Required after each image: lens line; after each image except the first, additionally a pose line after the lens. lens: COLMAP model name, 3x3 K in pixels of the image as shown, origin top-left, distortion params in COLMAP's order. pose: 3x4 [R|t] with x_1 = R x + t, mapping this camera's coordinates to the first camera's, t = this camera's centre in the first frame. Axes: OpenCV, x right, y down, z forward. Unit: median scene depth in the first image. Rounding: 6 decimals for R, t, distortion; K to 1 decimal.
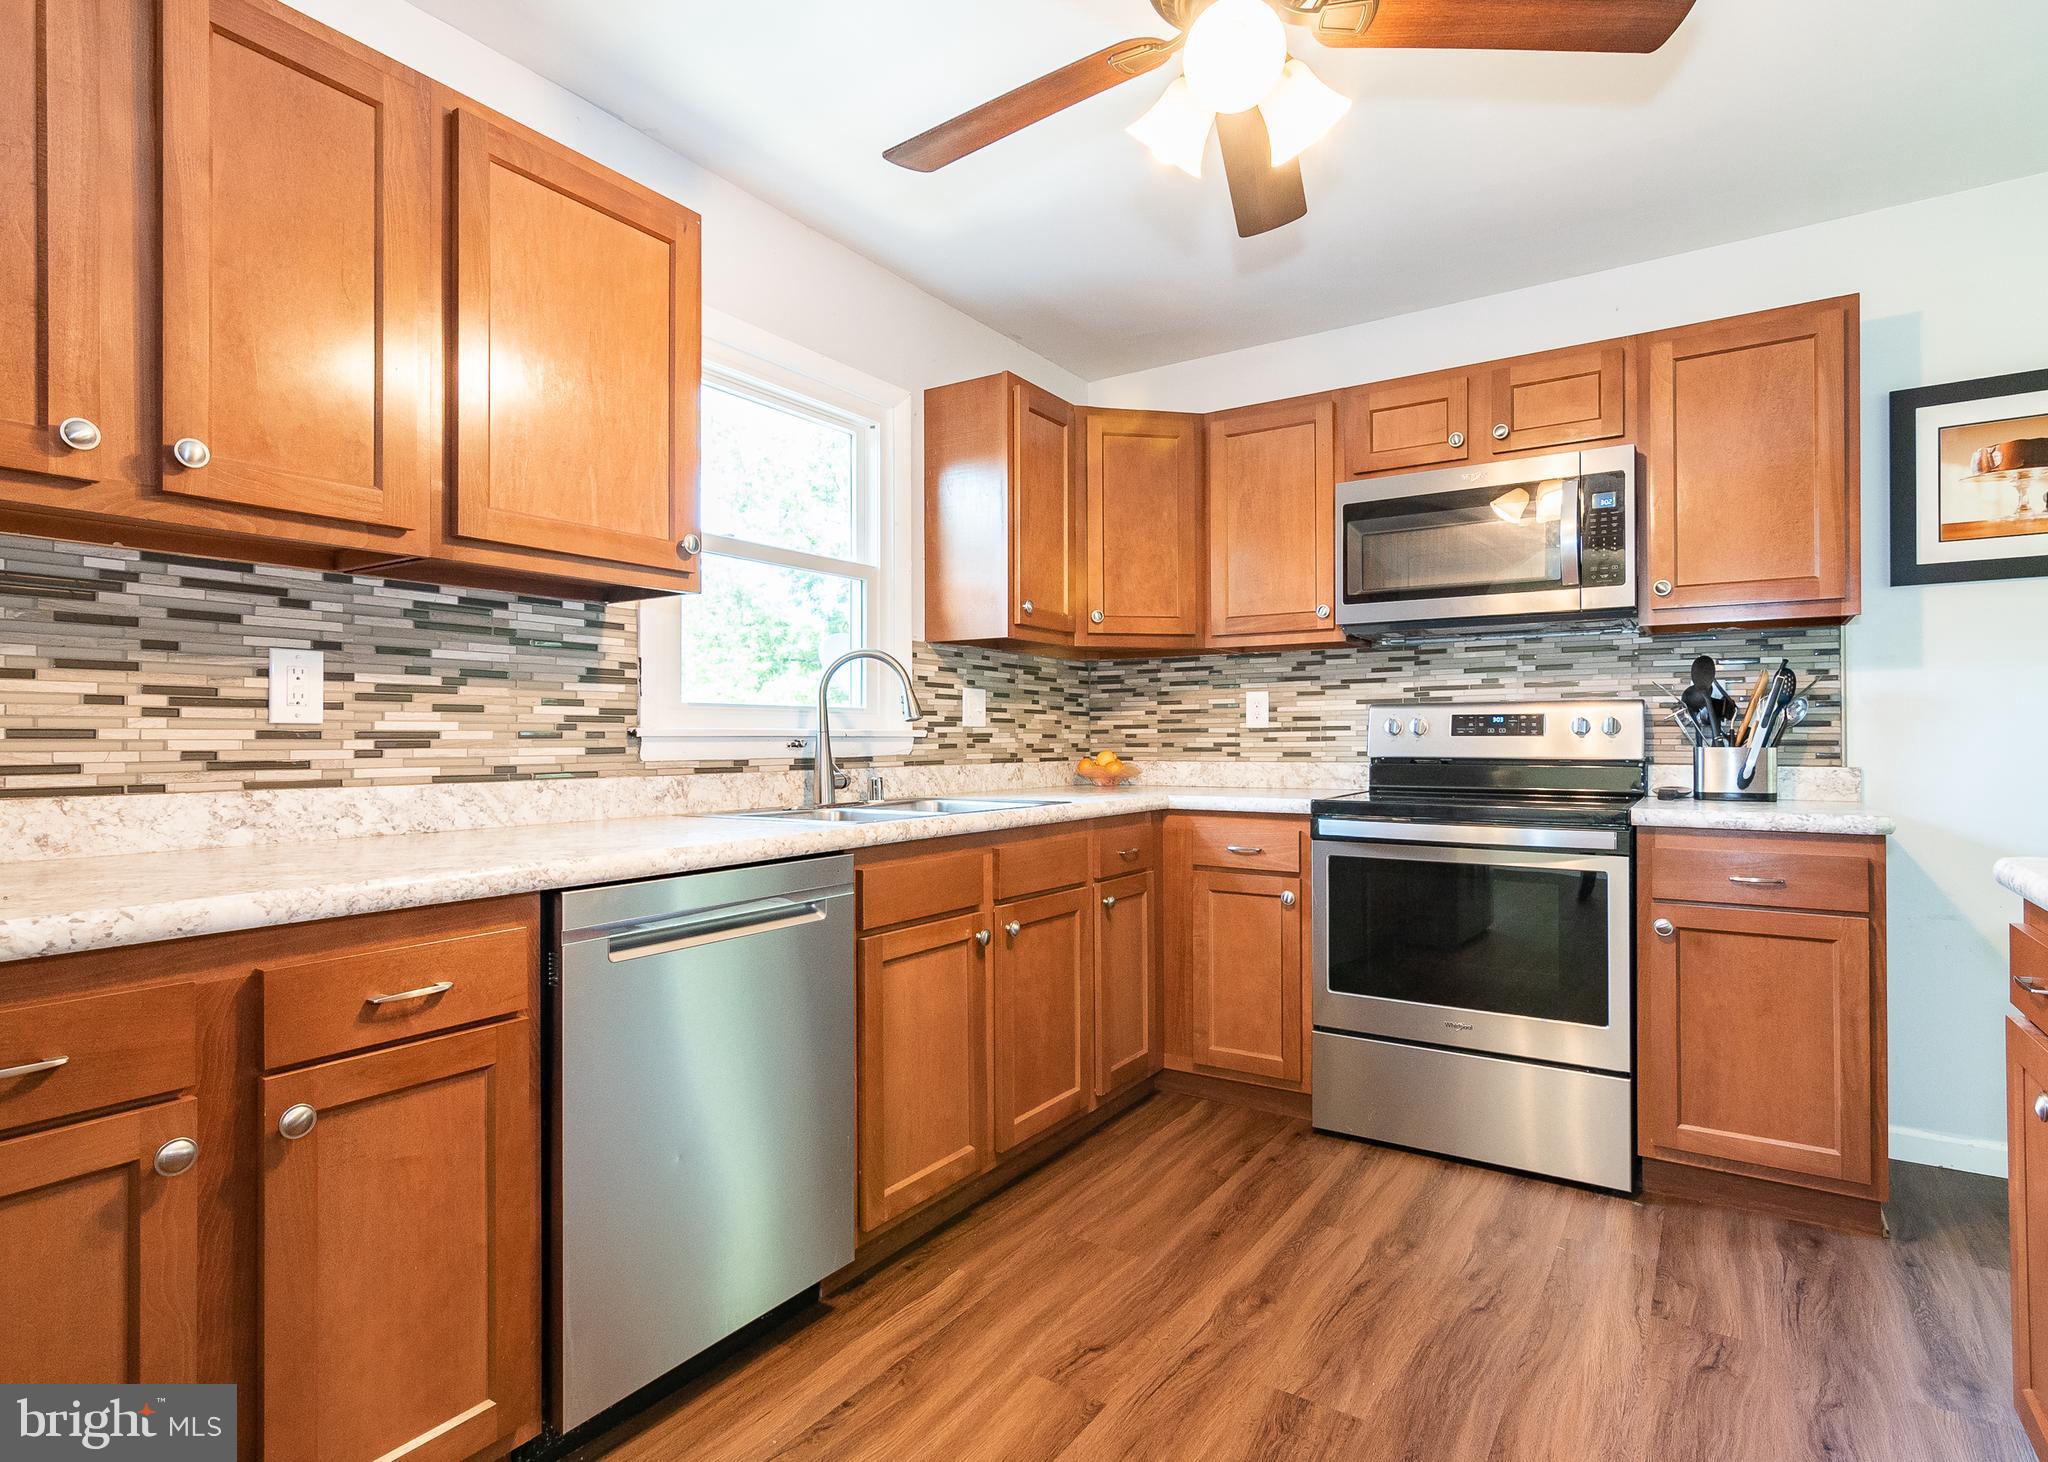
lens RADIAL K [[1051.5, 0, 1026.2], [0, 1051.5, 731.7], [0, 0, 1]] dist [0.004682, 0.000278]
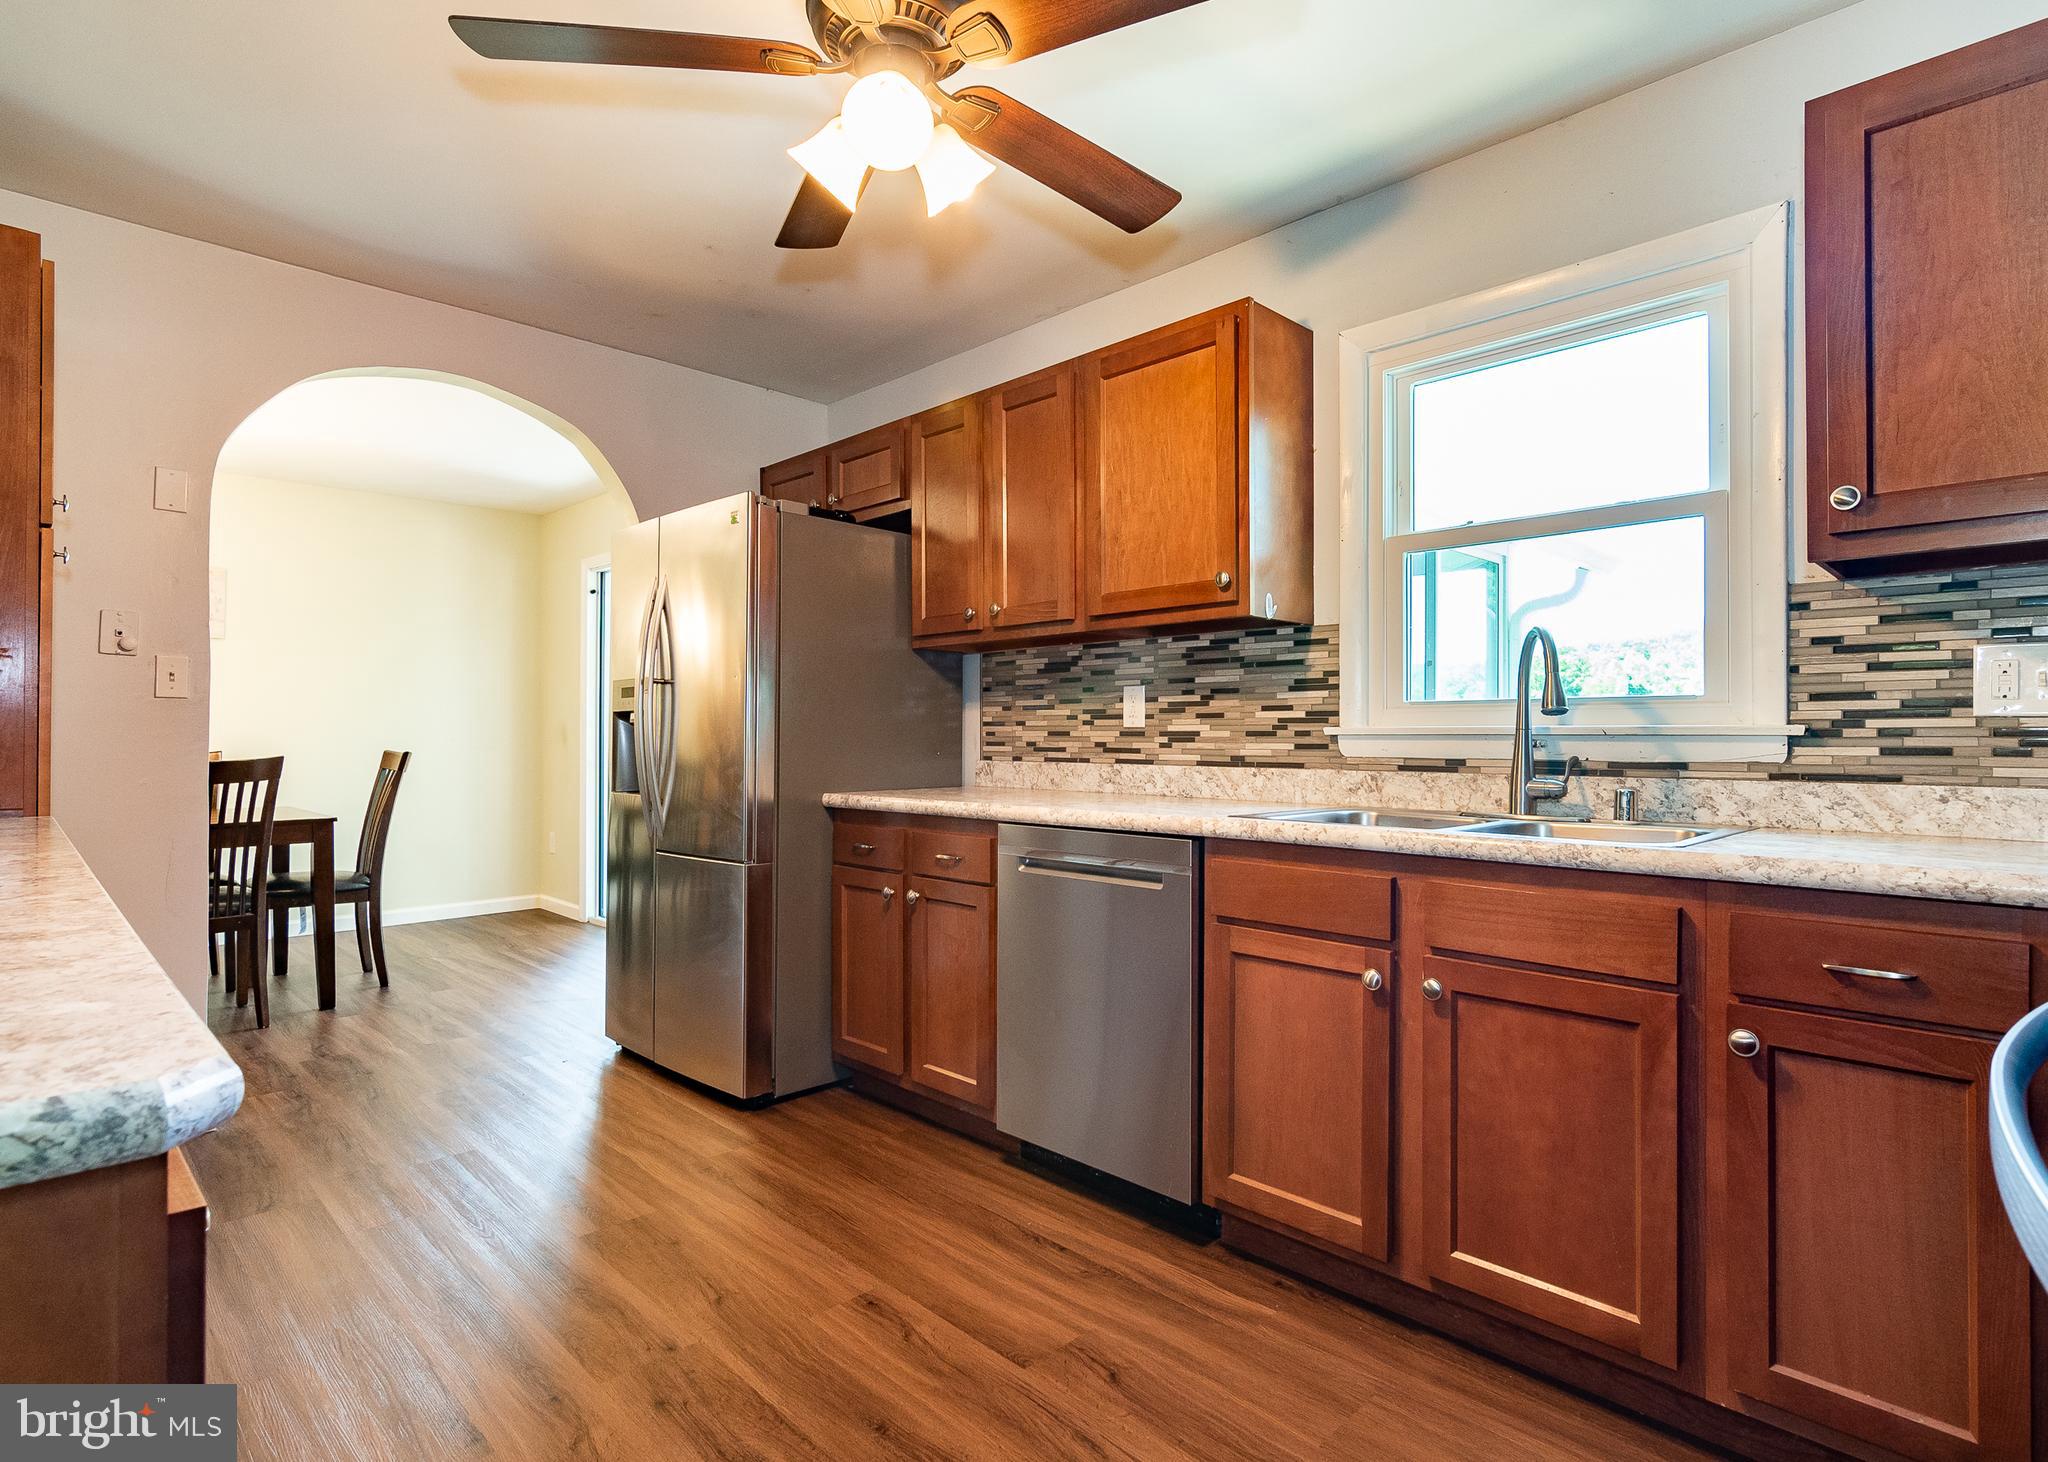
lens RADIAL K [[1051.5, 0, 1028.3], [0, 1051.5, 729.1], [0, 0, 1]] dist [0.004682, 0.000278]
pose [[-0.202175, -0.003949, -0.979341, 0.948229], [0.005487, 0.999972, -0.005165, 0.002791], [0.979334, -0.006417, -0.202148, 1.042695]]
